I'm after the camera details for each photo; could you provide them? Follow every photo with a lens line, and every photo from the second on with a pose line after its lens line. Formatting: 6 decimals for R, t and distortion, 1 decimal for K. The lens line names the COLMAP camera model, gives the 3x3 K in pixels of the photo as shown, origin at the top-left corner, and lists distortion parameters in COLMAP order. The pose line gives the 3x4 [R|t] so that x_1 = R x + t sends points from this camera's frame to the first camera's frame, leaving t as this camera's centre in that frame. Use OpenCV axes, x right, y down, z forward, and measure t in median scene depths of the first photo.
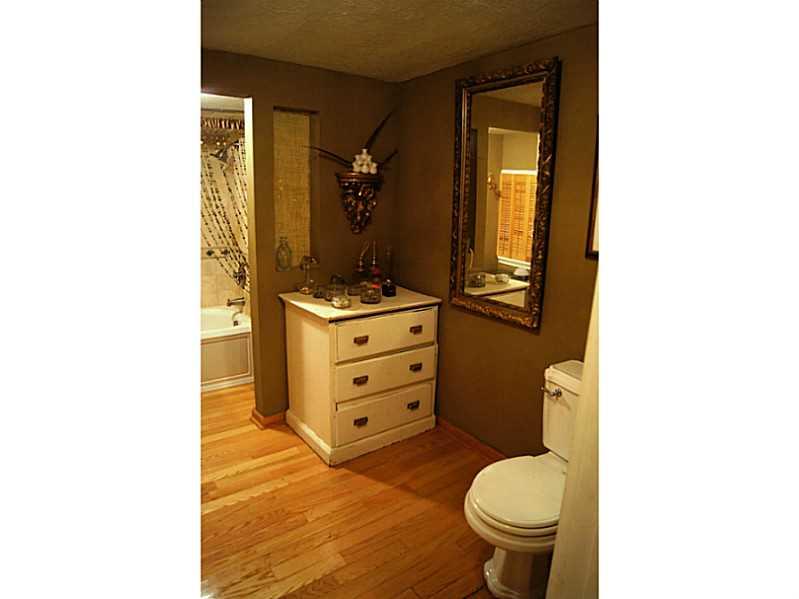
lens RADIAL K [[467.7, 0, 400.7], [0, 467.7, 296.1], [0, 0, 1]] dist [-0.062947, -0.000429]
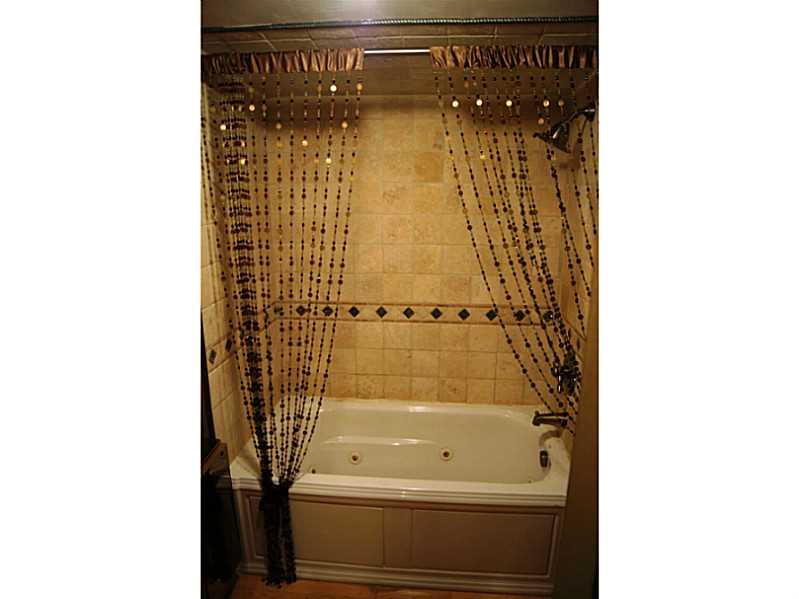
lens RADIAL K [[467.7, 0, 401.7], [0, 467.7, 302.0], [0, 0, 1]] dist [-0.062947, -0.000429]
pose [[0.755465, 0.124800, -0.643193, -0.189508], [-0.127653, 0.990915, 0.042335, -0.140622], [0.642633, 0.050123, 0.764533, 0.567717]]
